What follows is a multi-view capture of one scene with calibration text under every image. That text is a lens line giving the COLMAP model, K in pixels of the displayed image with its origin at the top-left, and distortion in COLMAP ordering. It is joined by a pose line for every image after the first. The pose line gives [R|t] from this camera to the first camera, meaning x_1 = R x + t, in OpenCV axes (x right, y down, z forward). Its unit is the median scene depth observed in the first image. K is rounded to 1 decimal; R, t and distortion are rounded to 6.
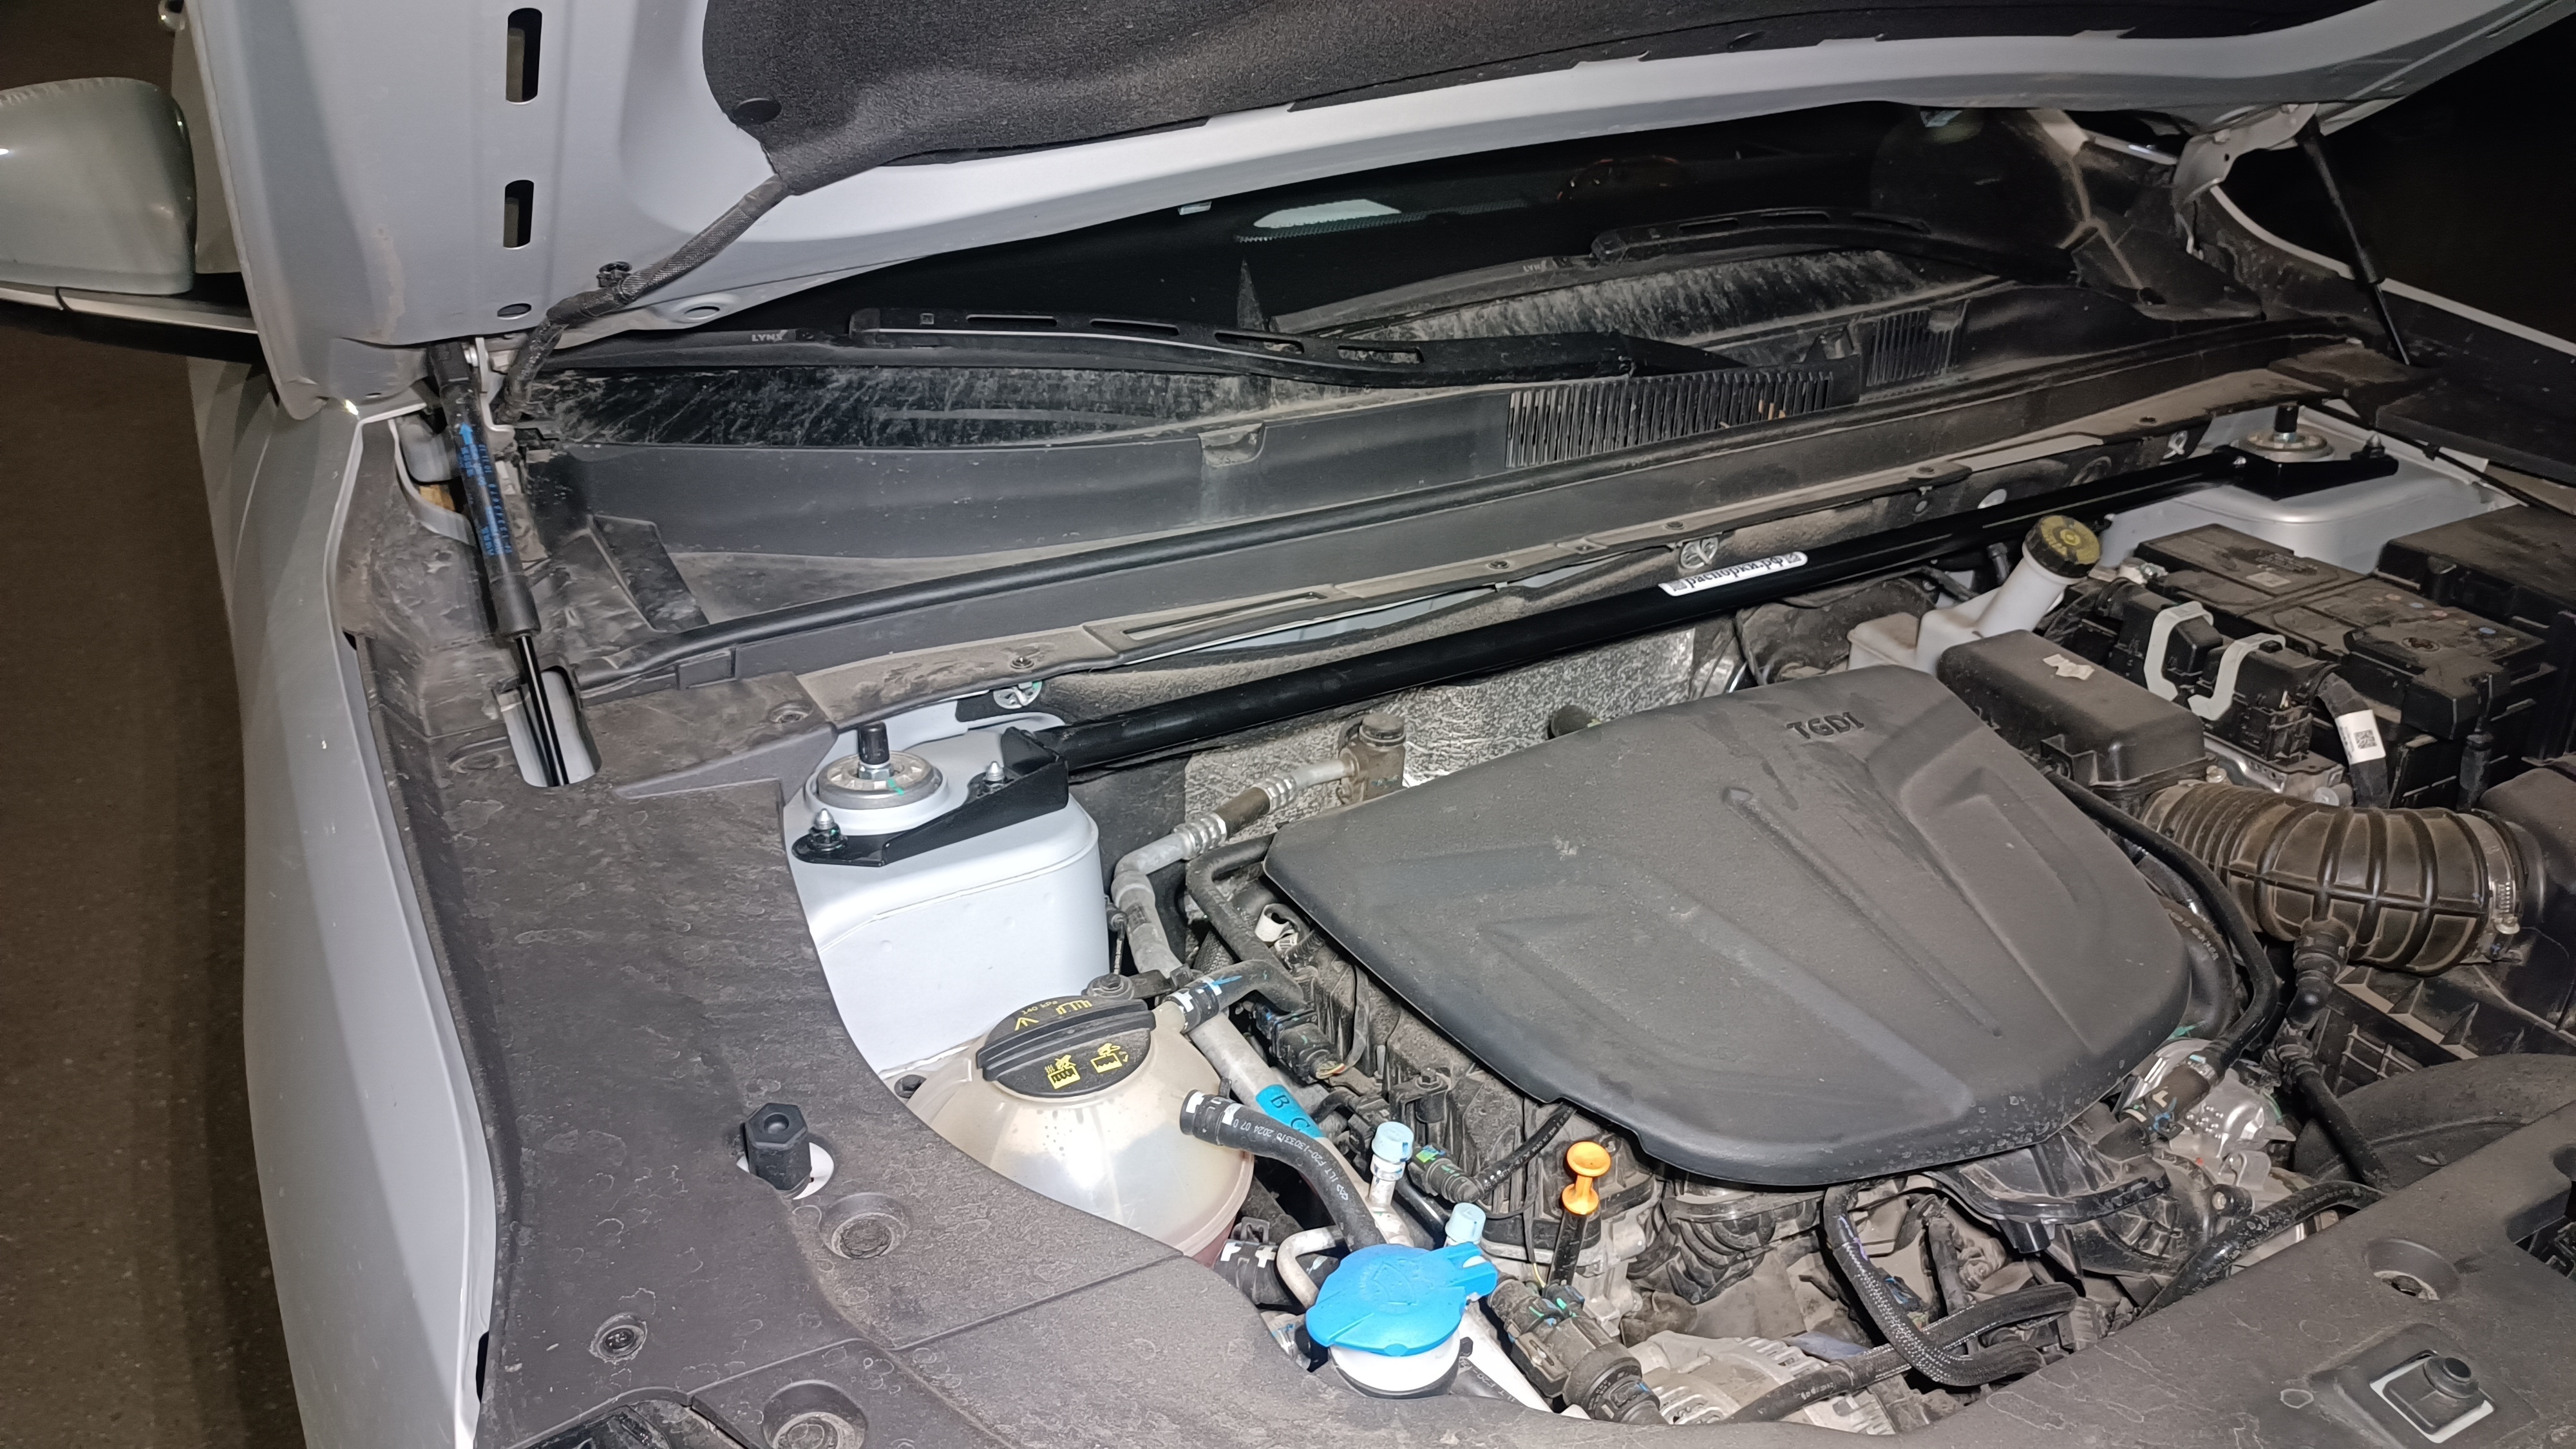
lens RADIAL K [[1916.2, 0, 1288.0], [0, 1916.2, 724.5], [0, 0, 1]] dist [0.023143, -0.005536]
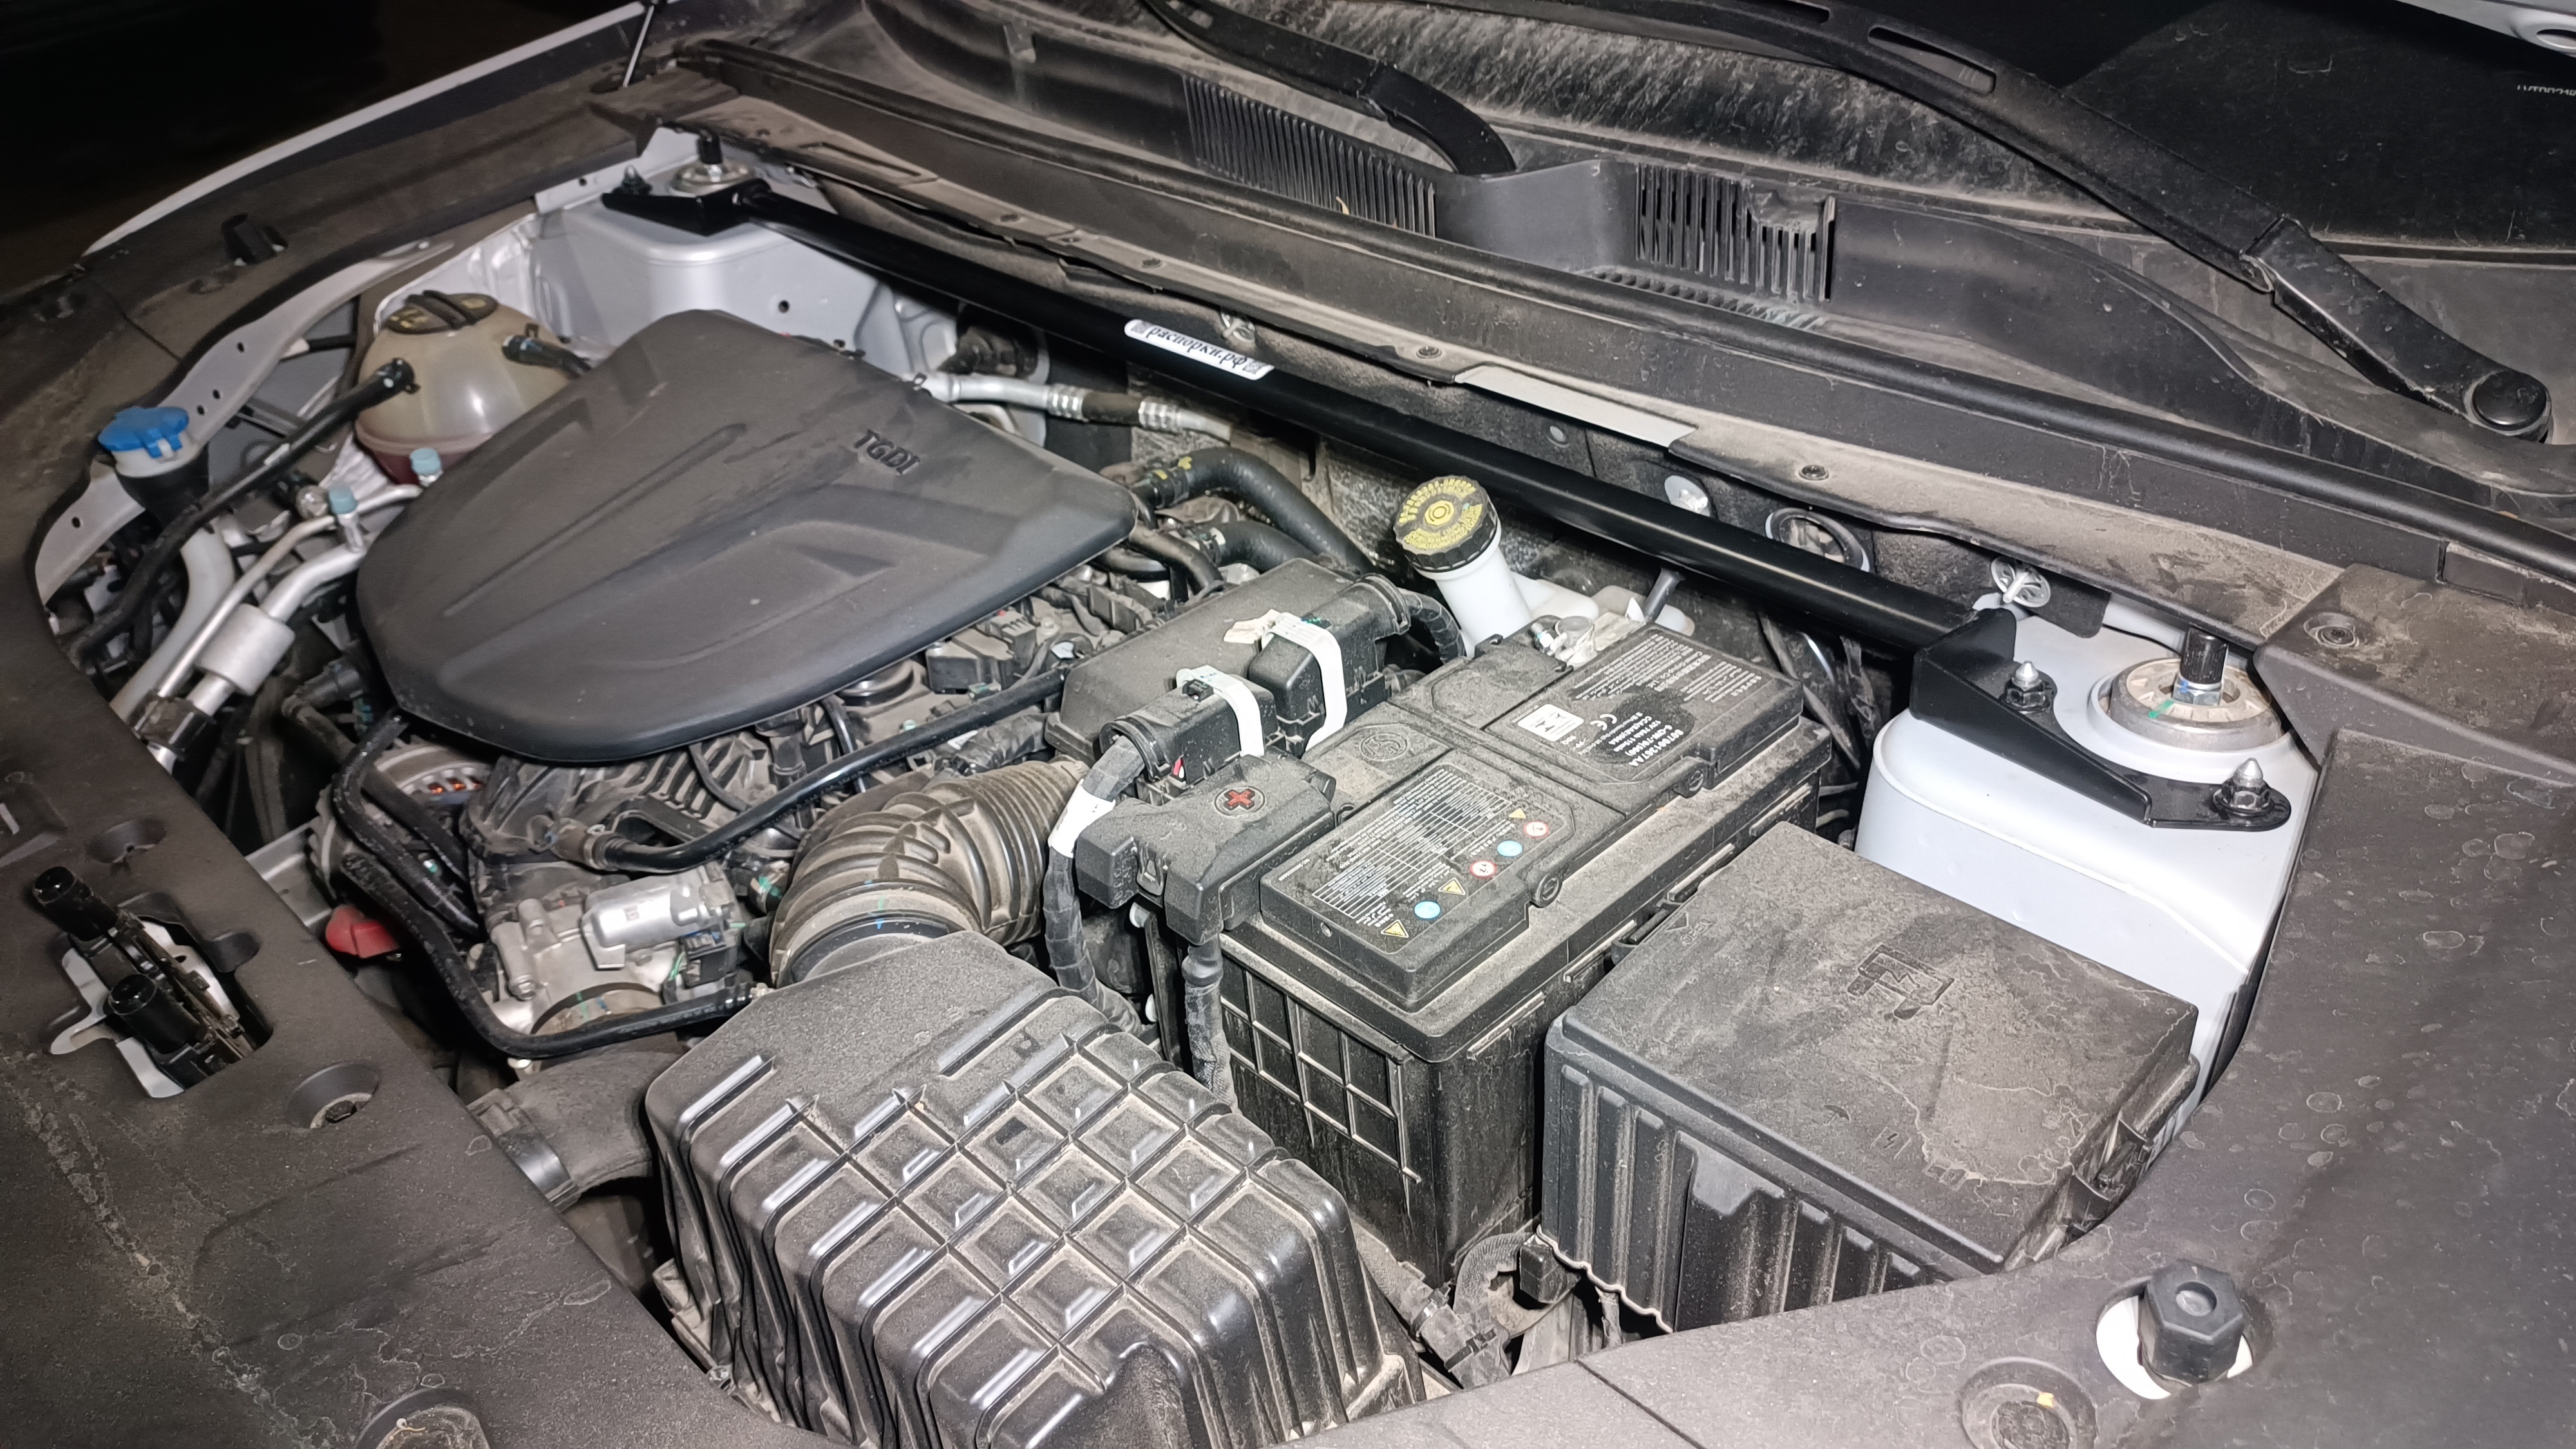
lens RADIAL K [[1916.2, 0, 1288.0], [0, 1916.2, 724.5], [0, 0, 1]] dist [0.023143, -0.005536]
pose [[0.262065, 0.528275, -0.807618, 1.068961], [-0.355746, 0.830814, 0.428011, -0.334343], [0.897088, 0.175141, 0.405659, 0.727487]]
